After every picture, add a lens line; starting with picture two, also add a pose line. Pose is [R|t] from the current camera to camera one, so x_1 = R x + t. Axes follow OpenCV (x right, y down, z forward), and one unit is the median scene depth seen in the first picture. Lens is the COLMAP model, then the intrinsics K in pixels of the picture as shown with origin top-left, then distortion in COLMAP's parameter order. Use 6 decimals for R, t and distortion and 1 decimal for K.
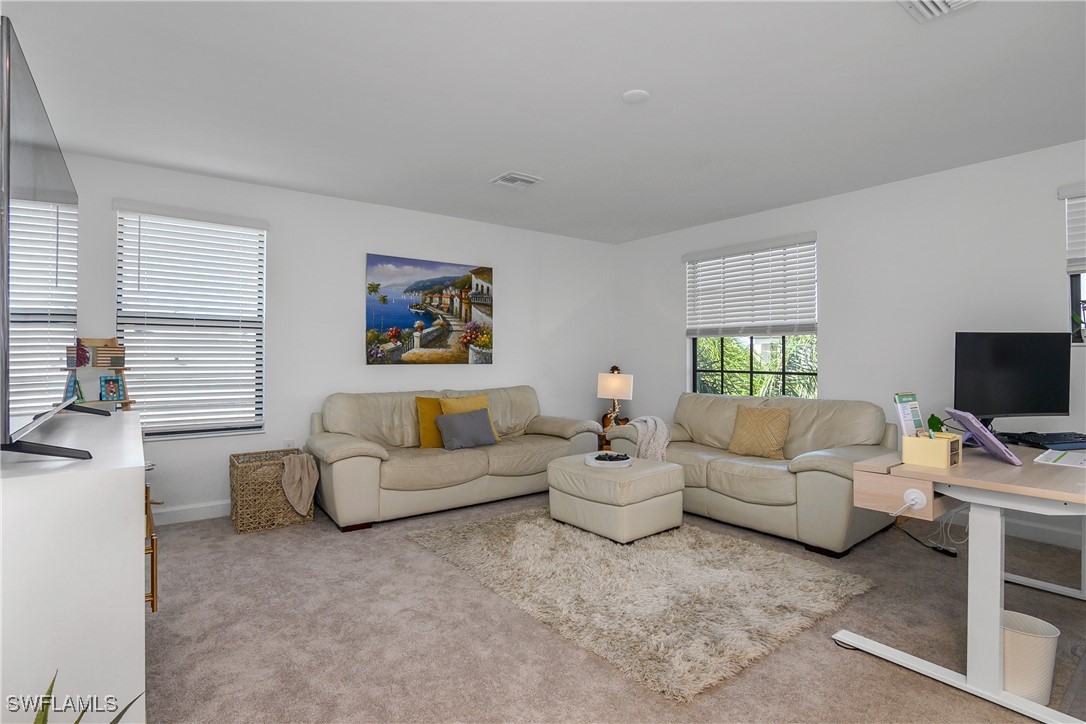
lens RADIAL K [[535.5, 0, 543.0], [0, 535.5, 362.0], [0, 0, 1]] dist [-0.004292, -0.000197]
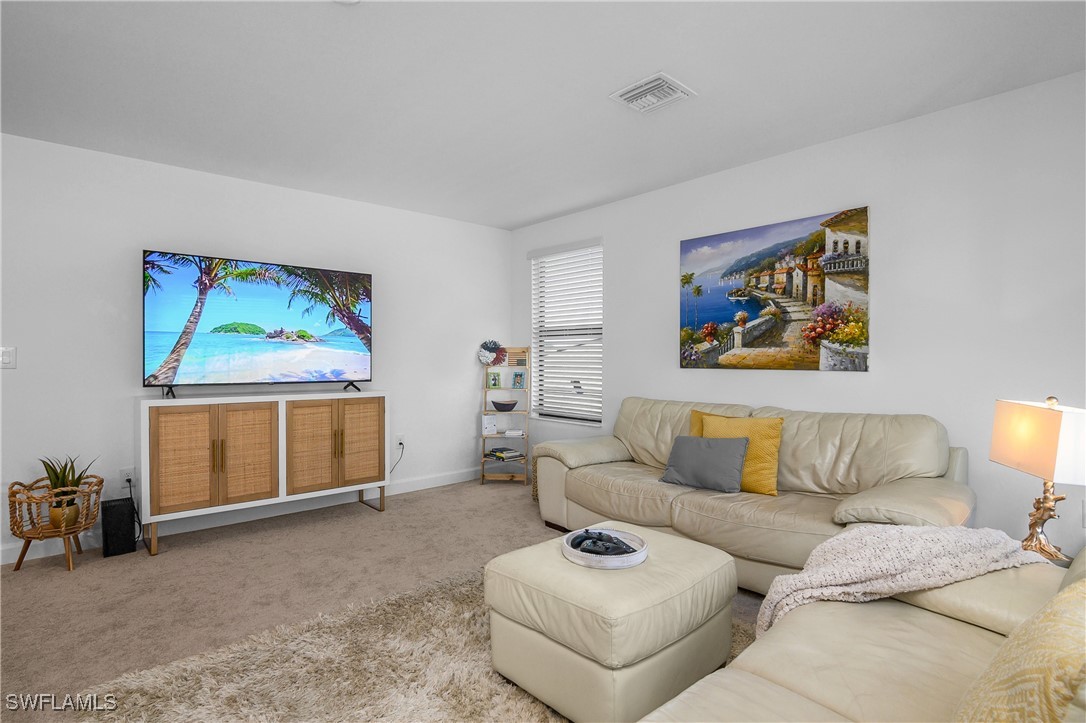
lens RADIAL K [[535.5, 0, 543.0], [0, 535.5, 361.5], [0, 0, 1]] dist [-0.004292, -0.000197]
pose [[0.100953, 0.010660, -0.994834, 0.475861], [-0.003291, 0.999941, 0.010381, -0.013224], [0.994886, 0.002226, 0.100982, 0.629855]]
